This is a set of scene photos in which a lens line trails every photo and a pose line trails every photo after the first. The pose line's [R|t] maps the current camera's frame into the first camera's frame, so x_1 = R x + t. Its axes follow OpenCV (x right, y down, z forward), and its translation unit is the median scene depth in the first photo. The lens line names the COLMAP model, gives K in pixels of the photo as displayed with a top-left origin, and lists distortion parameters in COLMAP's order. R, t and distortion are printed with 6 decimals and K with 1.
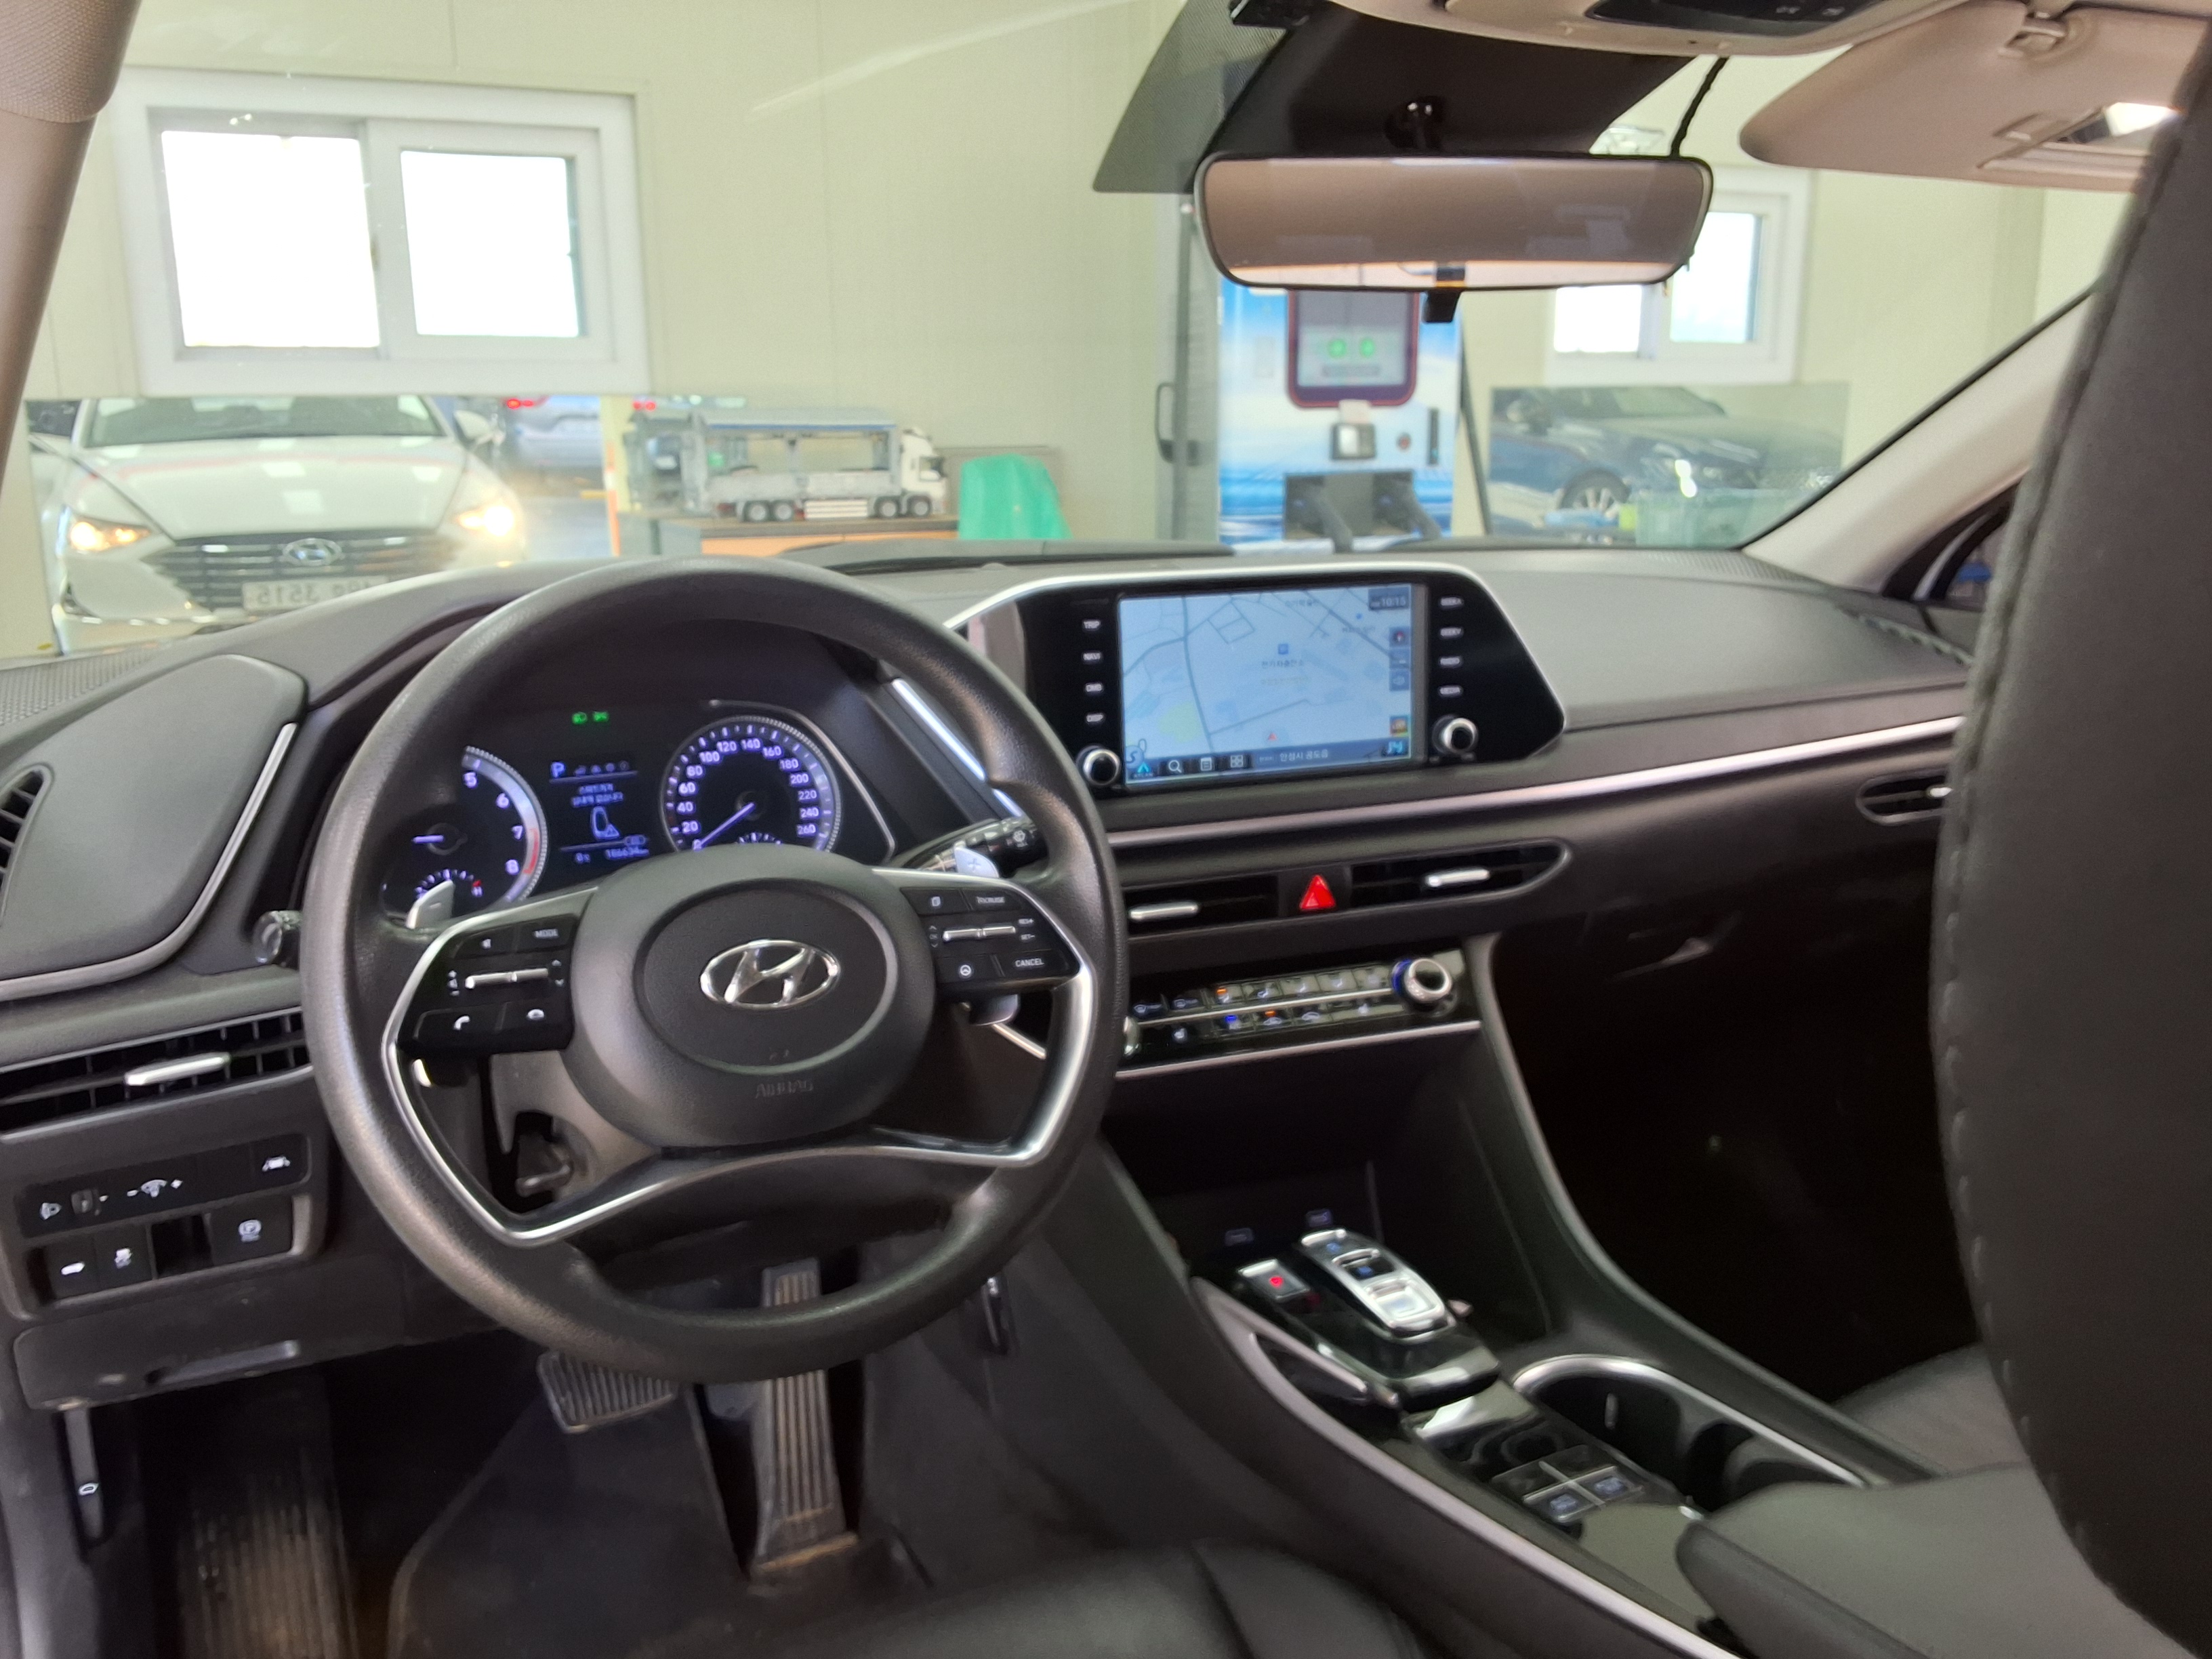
lens RADIAL K [[1807.2, 0, 1106.0], [0, 1807.2, 829.5], [0, 0, 1]] dist [0.156848, -0.275656]
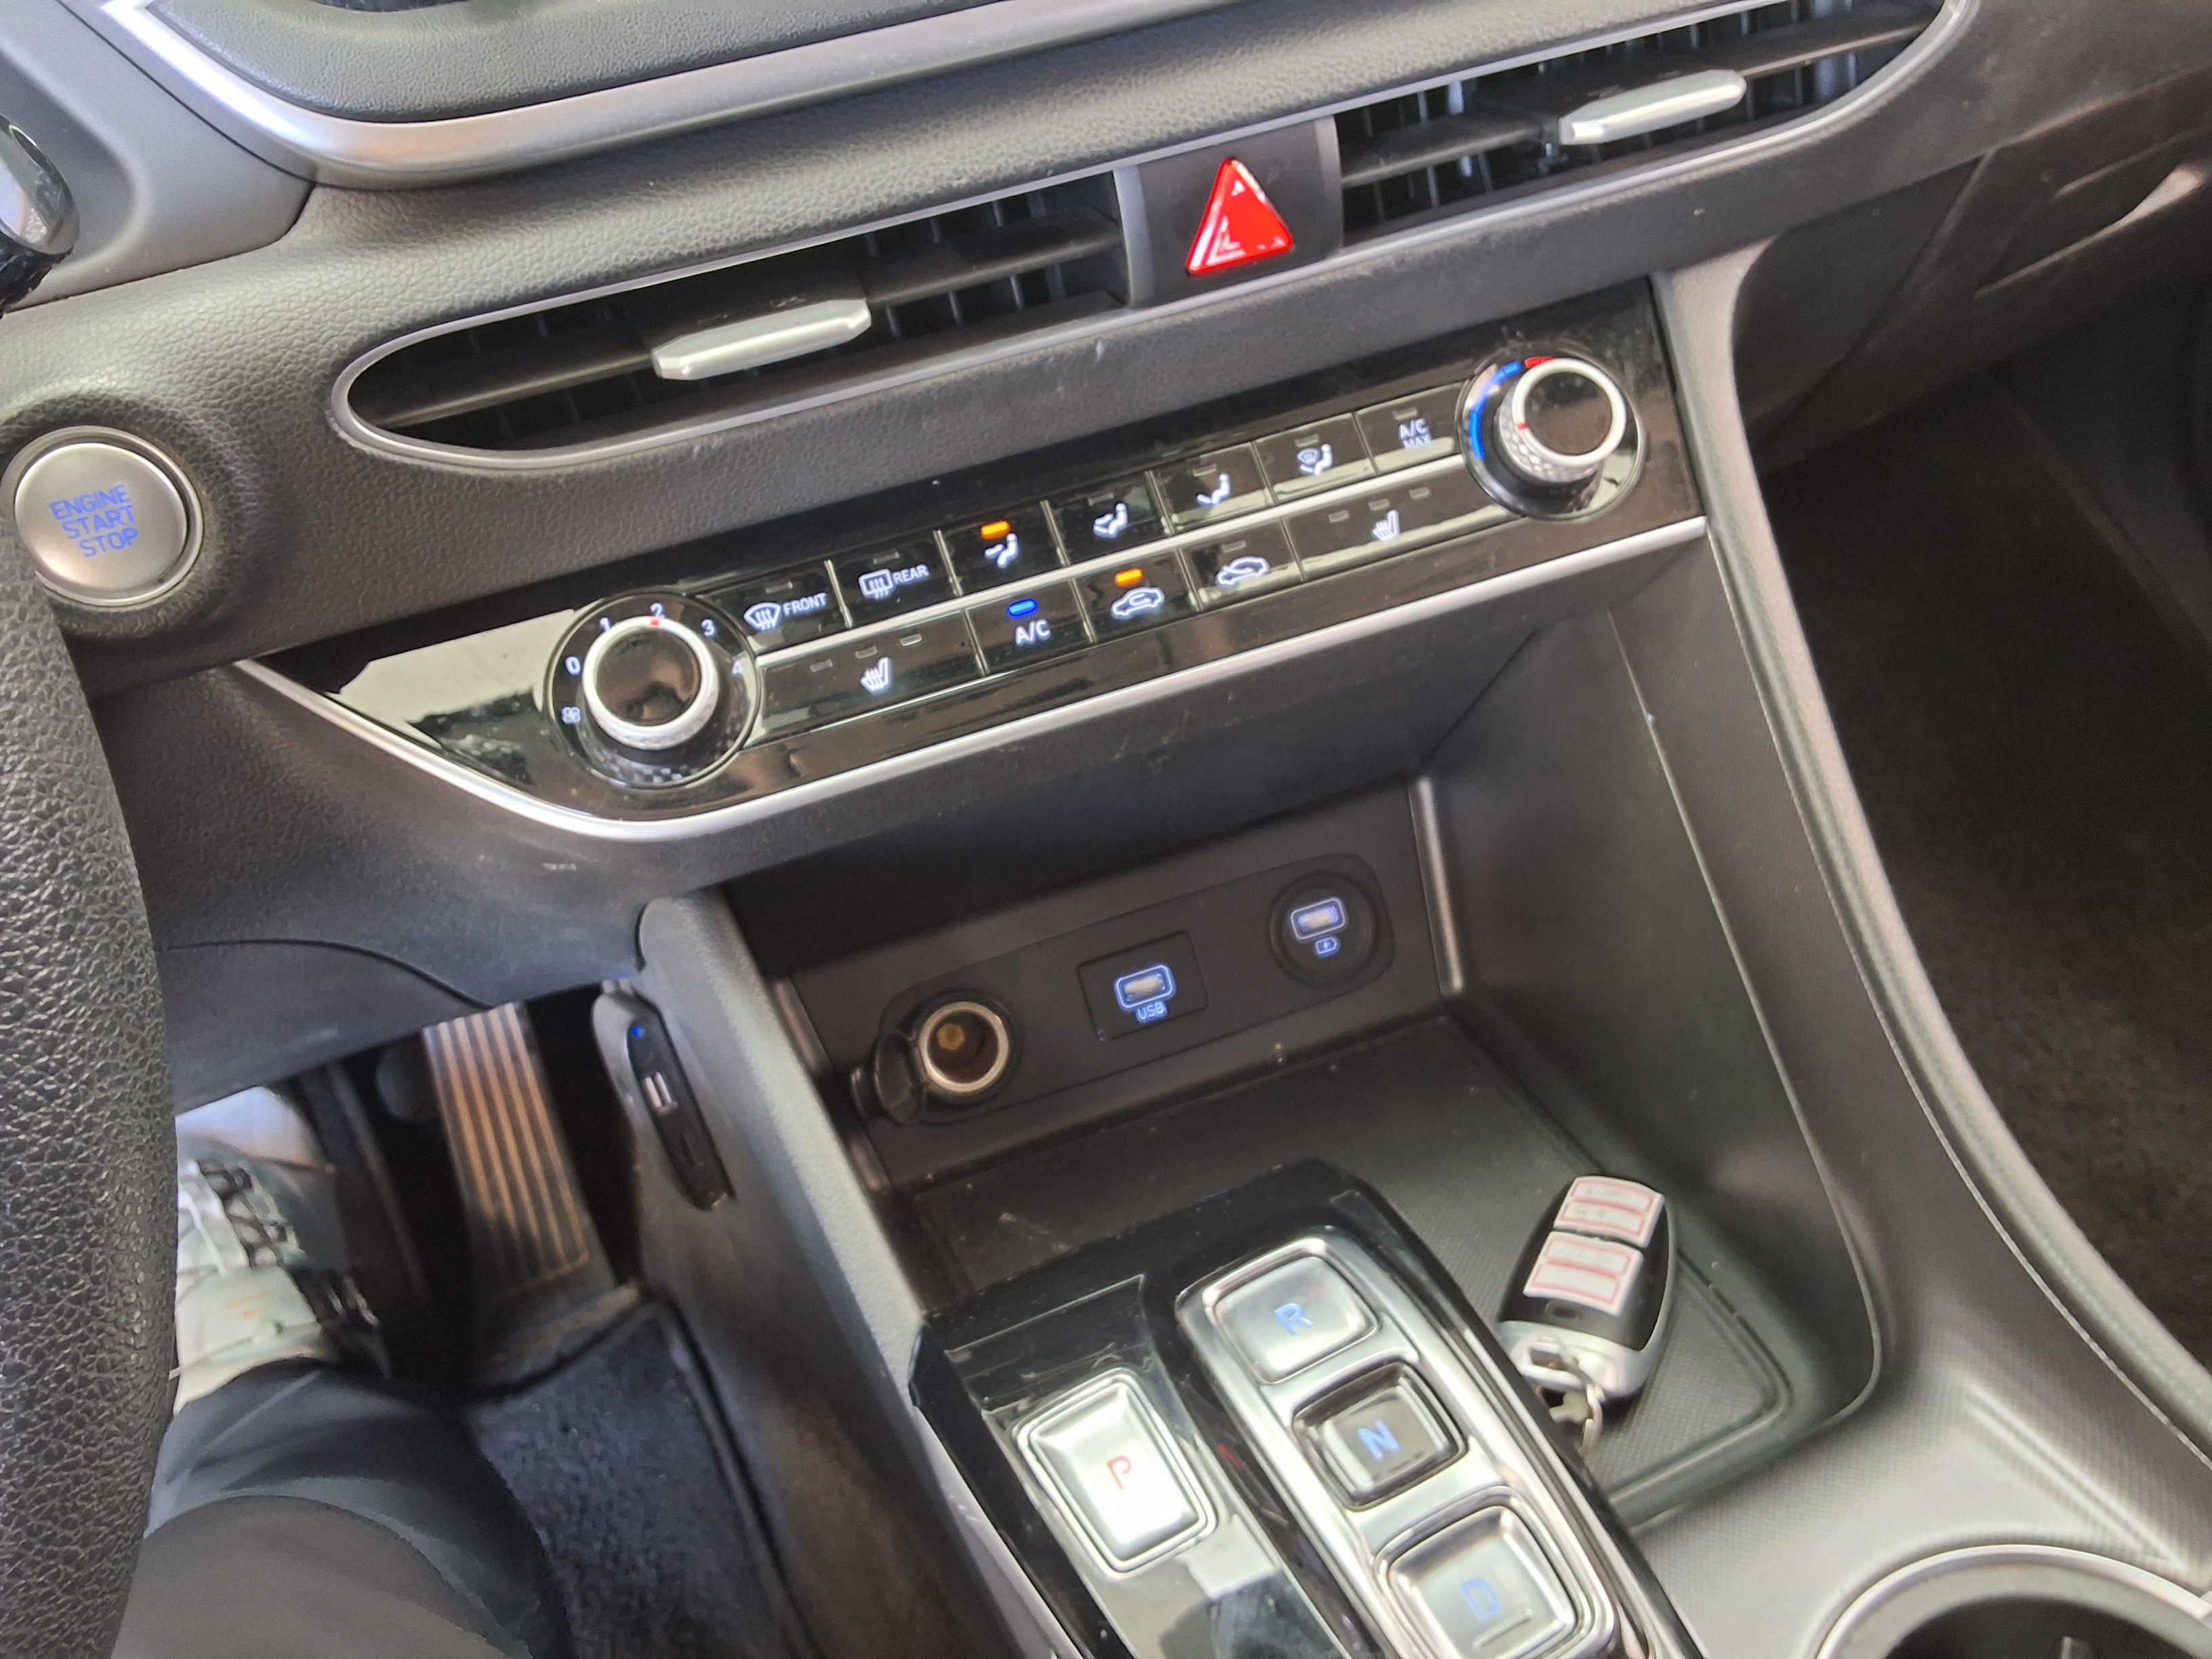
lens RADIAL K [[1807.2, 0, 1106.0], [0, 1807.2, 829.5], [0, 0, 1]] dist [0.156848, -0.275656]
pose [[0.993551, -0.075900, -0.084241, 0.110143], [0.104732, 0.899000, 0.425241, -0.011287], [0.043457, -0.431321, 0.901151, 0.622138]]
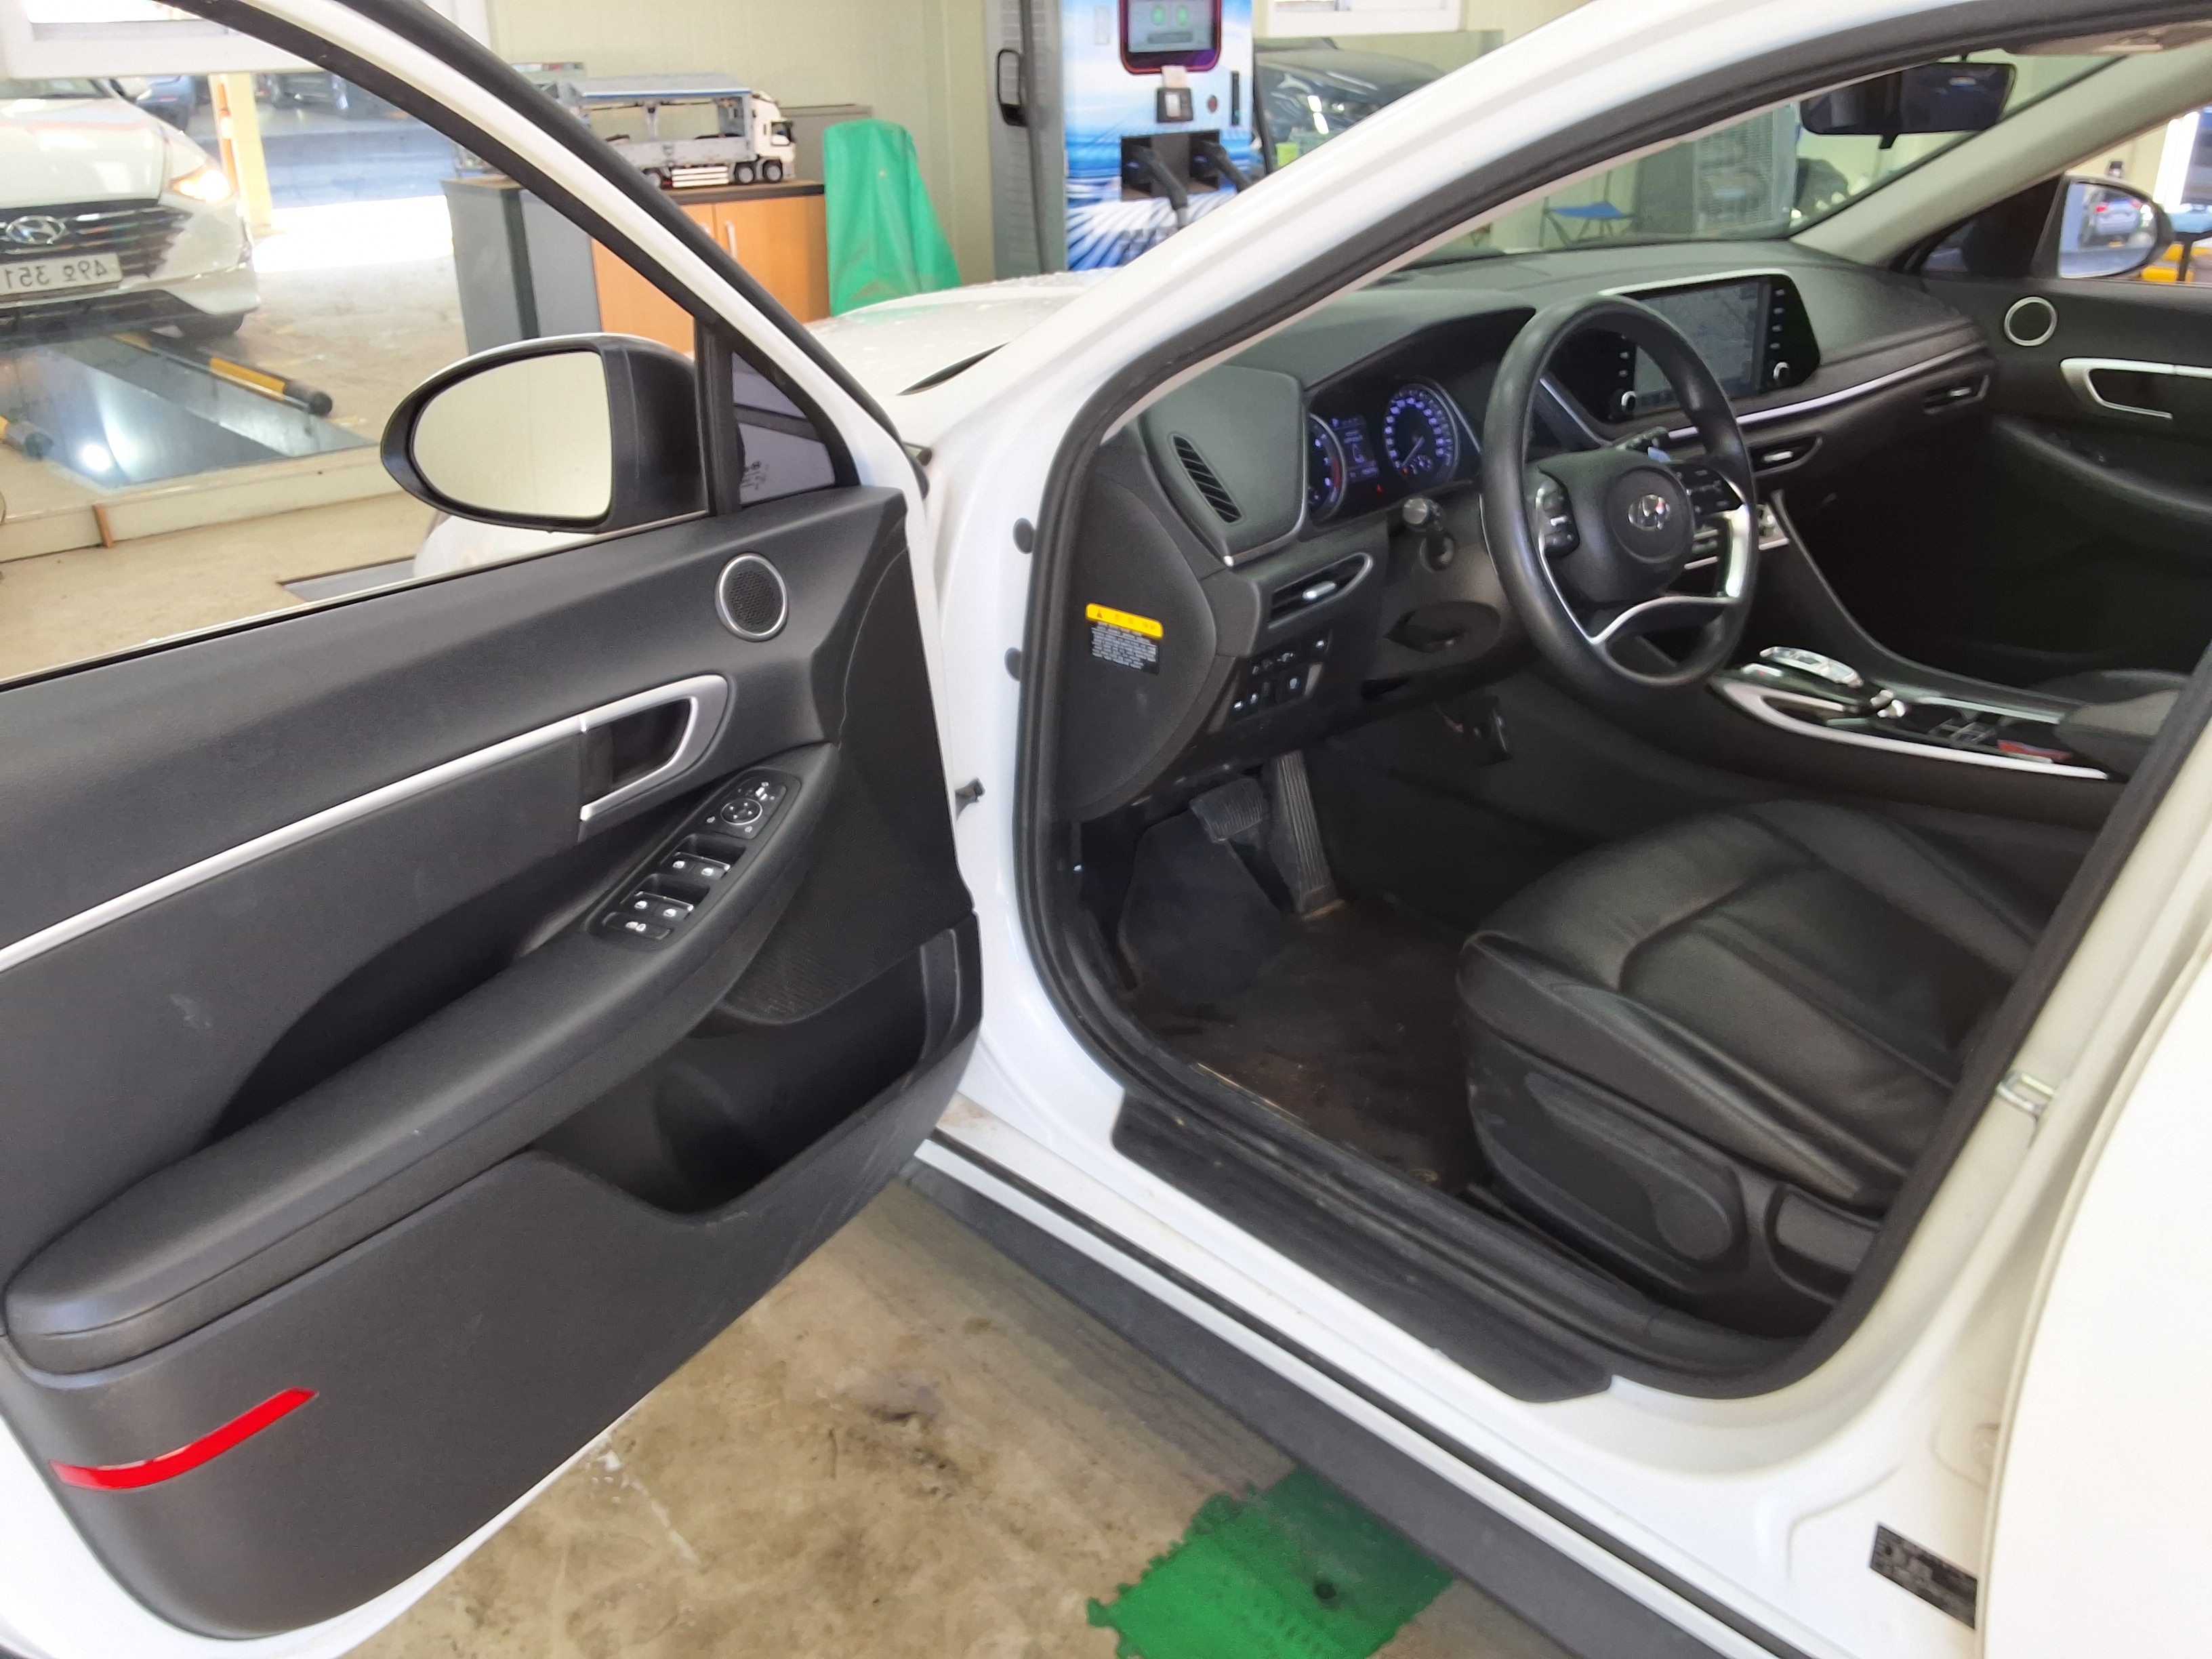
lens RADIAL K [[1807.2, 0, 1106.0], [0, 1807.2, 829.5], [0, 0, 1]] dist [0.156848, -0.275656]
pose [[0.968173, -0.102247, 0.228445, -0.866030], [0.057215, 0.978995, 0.195691, -0.005938], [-0.243656, -0.176392, 0.953686, -0.588025]]
